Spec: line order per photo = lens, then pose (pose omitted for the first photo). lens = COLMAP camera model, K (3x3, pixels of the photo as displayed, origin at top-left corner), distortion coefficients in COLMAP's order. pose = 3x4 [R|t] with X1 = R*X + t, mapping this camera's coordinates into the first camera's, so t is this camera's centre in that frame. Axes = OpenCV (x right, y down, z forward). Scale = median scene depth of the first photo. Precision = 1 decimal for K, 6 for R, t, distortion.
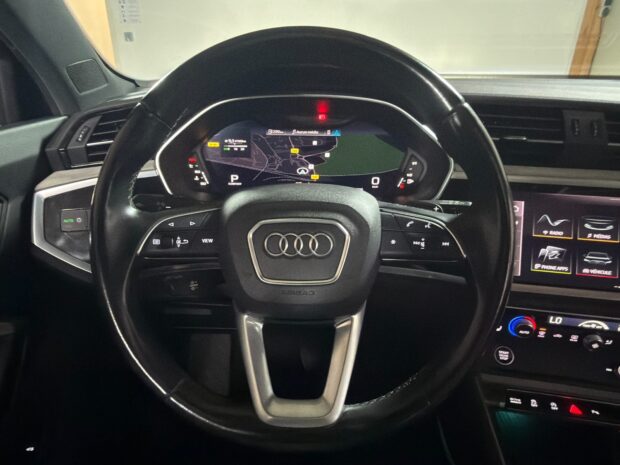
lens RADIAL K [[425.3, 0, 306.4], [0, 425.3, 229.6], [0, 0, 1]] dist [-0.003476, 0.003921]
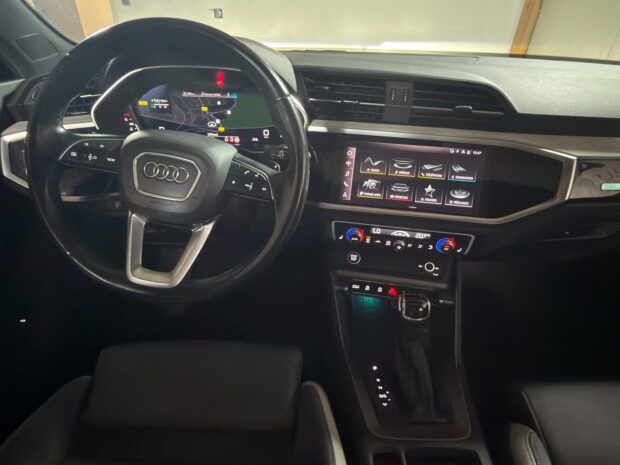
lens RADIAL K [[360.4, 0, 311.5], [0, 360.4, 231.9], [0, 0, 1]] dist [-0.001709, 0.000531]
pose [[0.999343, 0.002845, 0.036137, 0.314868], [-0.007841, 0.990279, 0.138877, 0.044820], [-0.035390, -0.139069, 0.989650, -0.222580]]
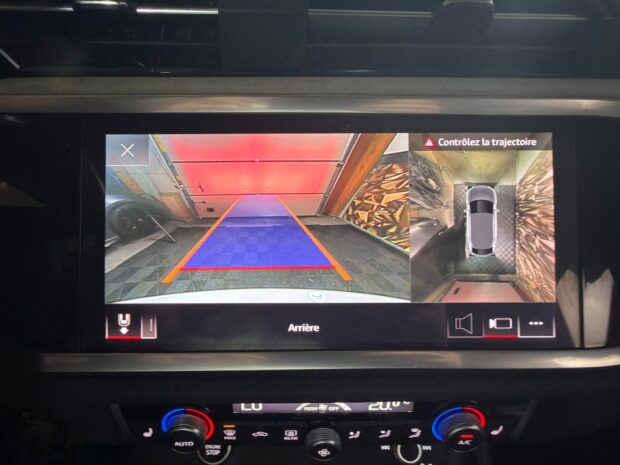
lens RADIAL K [[425.3, 0, 306.1], [0, 425.3, 231.8], [0, 0, 1]] dist [-0.003476, 0.003921]
pose [[0.976459, -0.101302, 0.190433, 0.572553], [0.082081, 0.990944, 0.106263, -0.025169], [-0.199473, -0.088131, 0.975932, 0.536890]]
